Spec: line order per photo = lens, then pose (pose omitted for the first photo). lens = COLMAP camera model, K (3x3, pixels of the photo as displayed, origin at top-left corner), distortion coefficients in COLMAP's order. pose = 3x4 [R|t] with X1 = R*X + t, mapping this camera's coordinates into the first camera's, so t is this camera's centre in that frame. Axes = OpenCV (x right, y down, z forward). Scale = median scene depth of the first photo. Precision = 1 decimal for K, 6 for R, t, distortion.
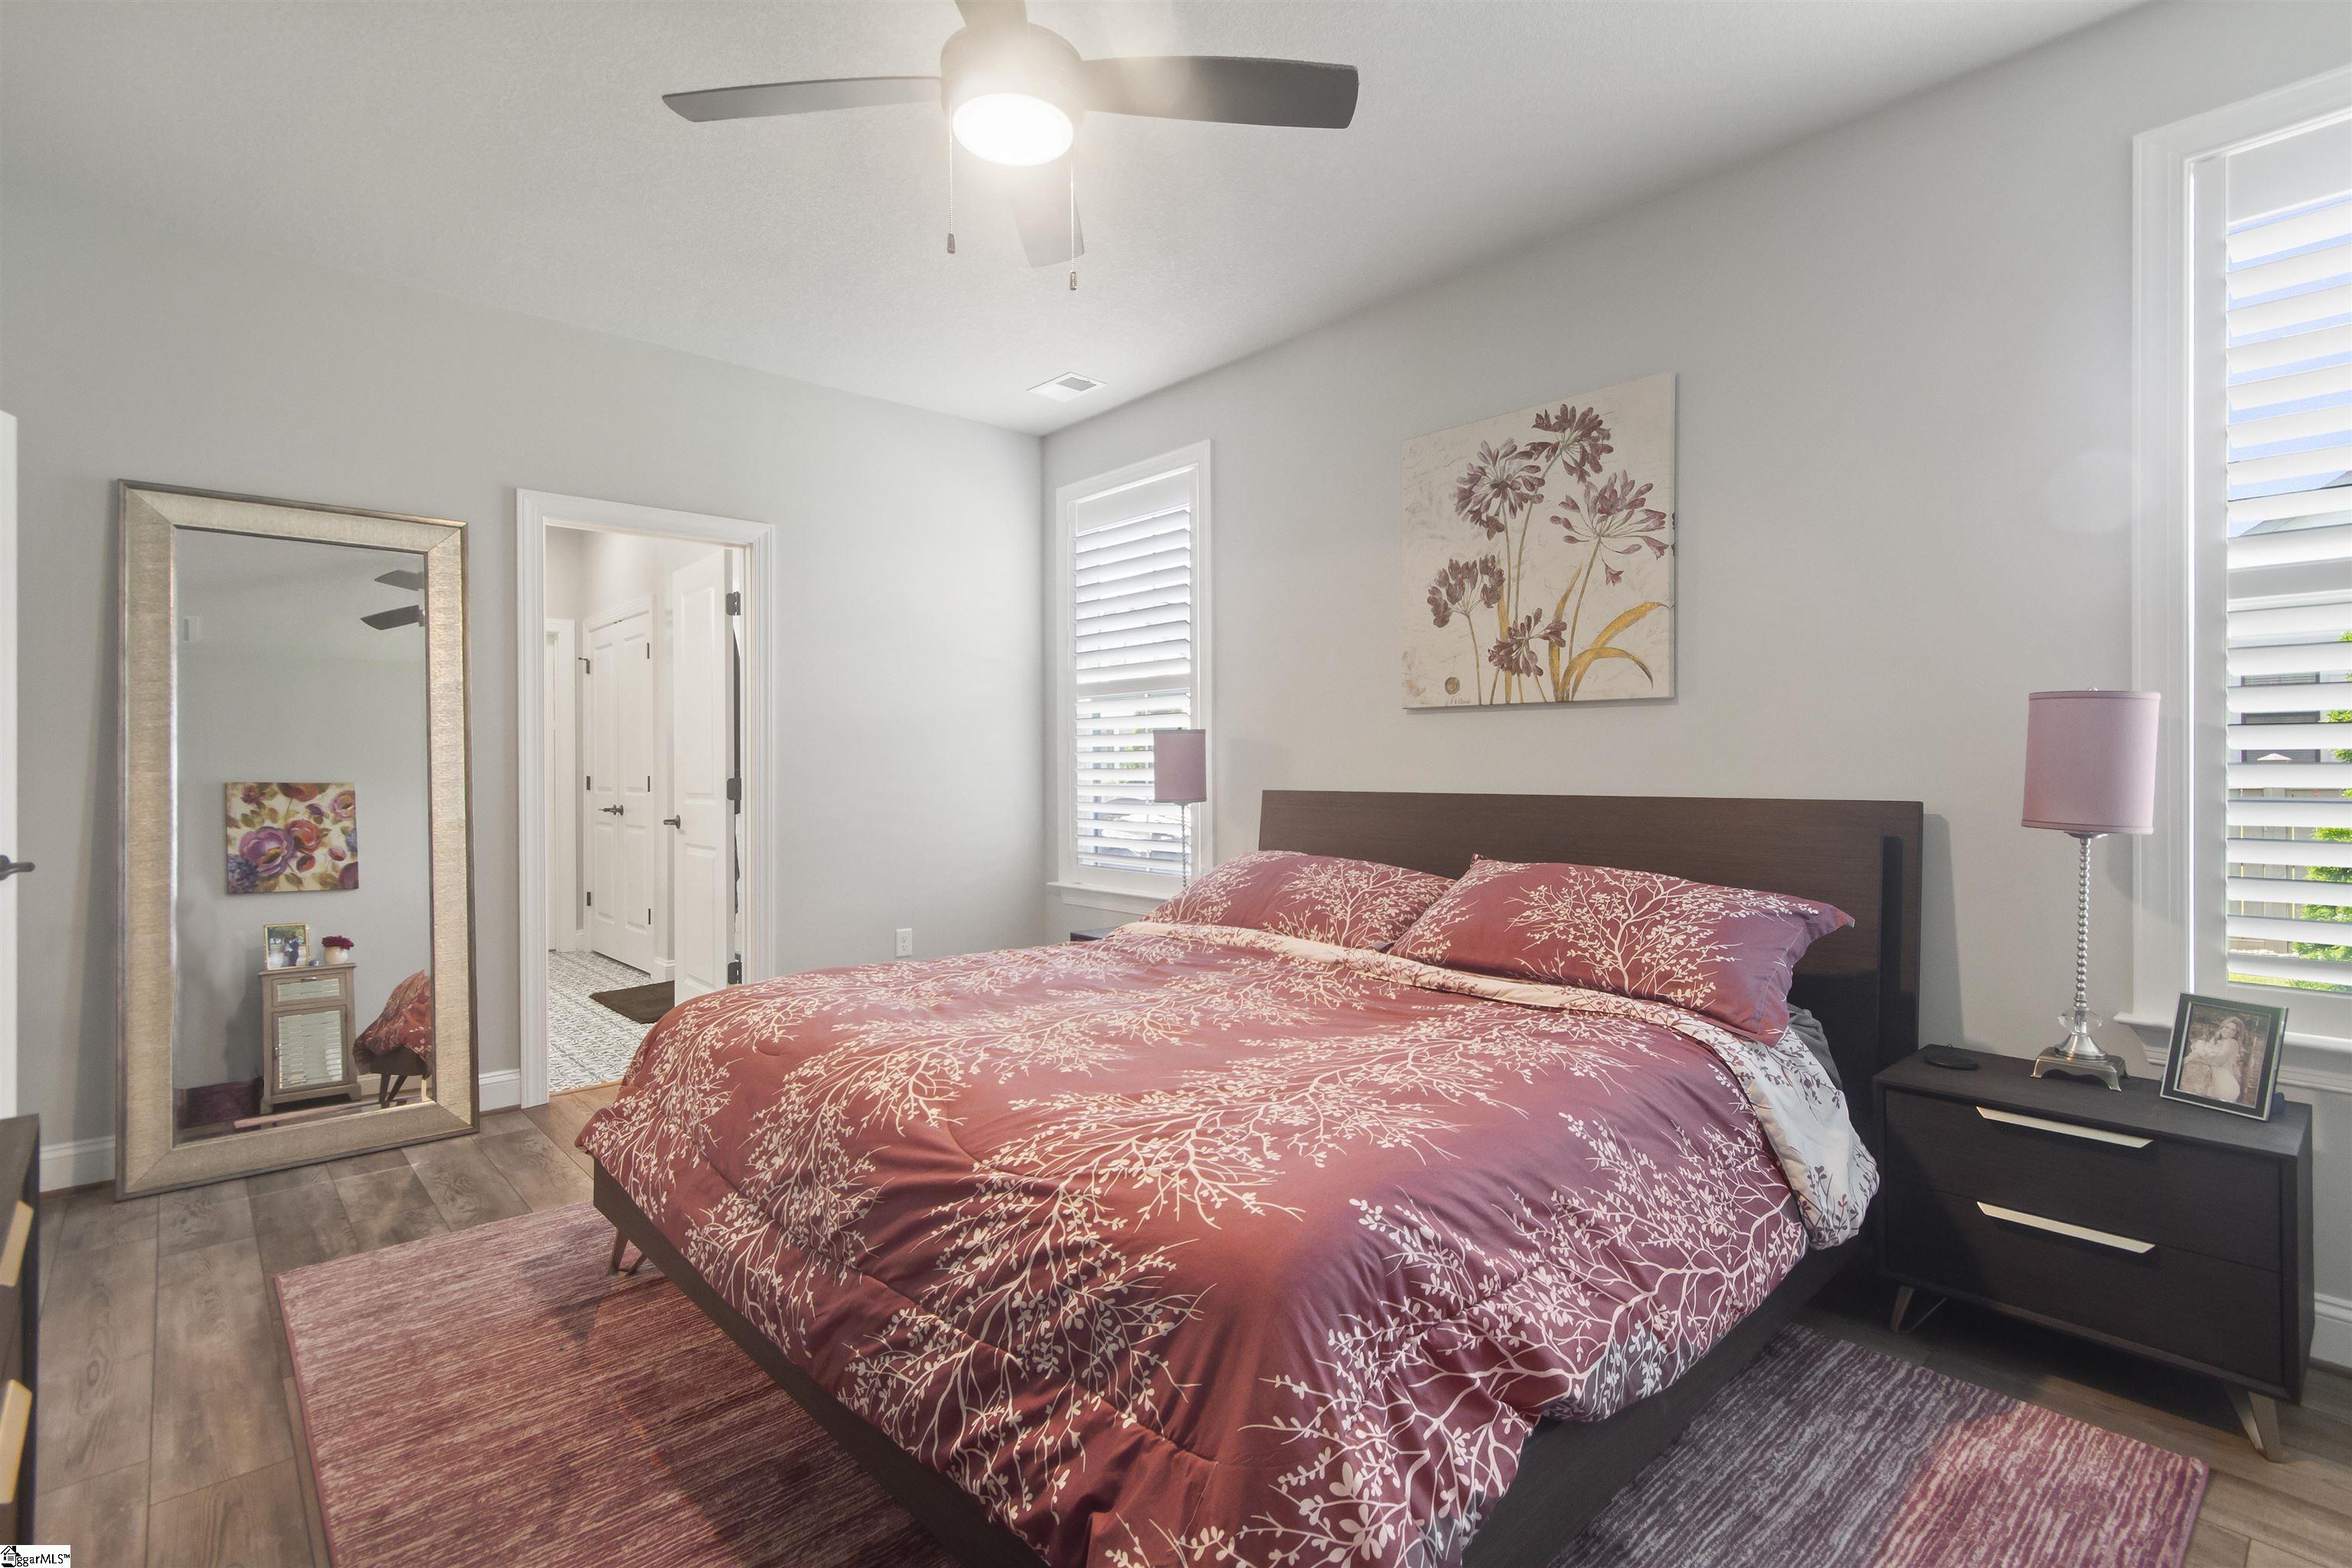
lens RADIAL K [[1095.6, 0, 1165.6], [0, 1095.6, 754.2], [0, 0, 1]] dist [0.029513, -0.000006]
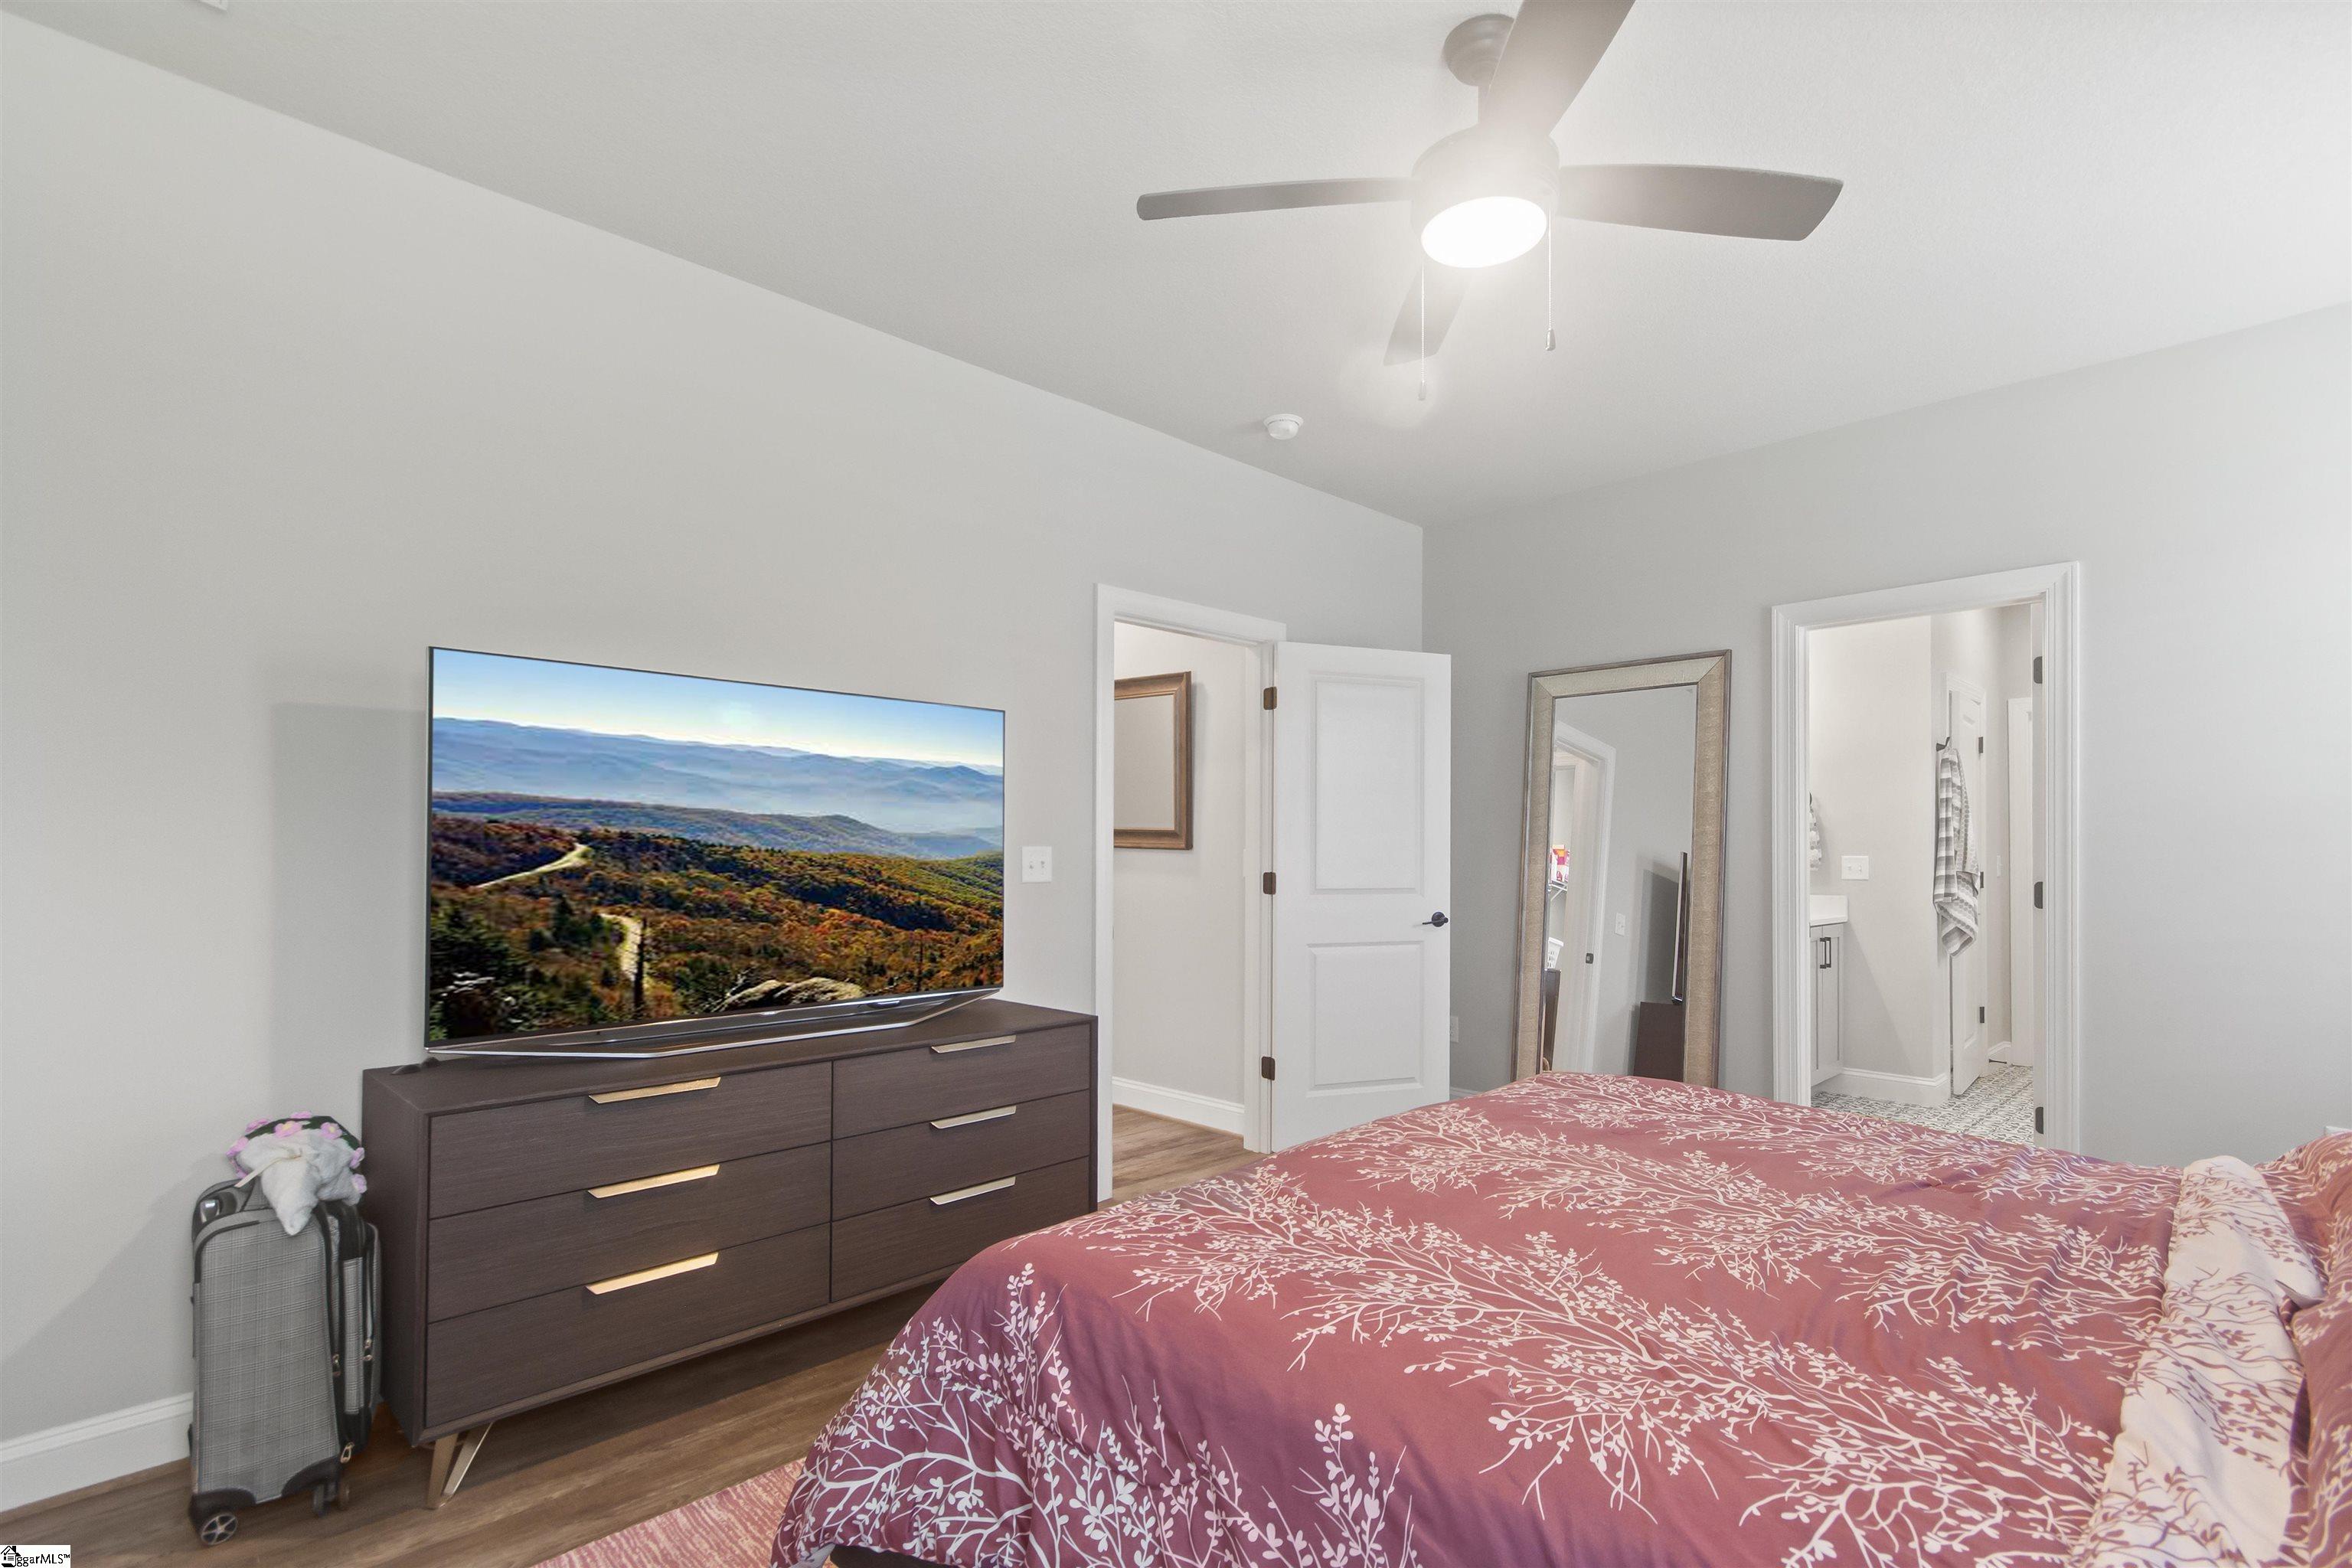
lens RADIAL K [[1117.0, 0, 1191.3], [0, 1117.0, 853.6], [0, 0, 1]] dist [0.009117, 0.000035]
pose [[0.050542, 0.006603, -0.998700, 1.101034], [-0.005541, 0.999965, 0.006331, -0.014648], [0.998707, 0.005214, 0.050576, 0.931558]]
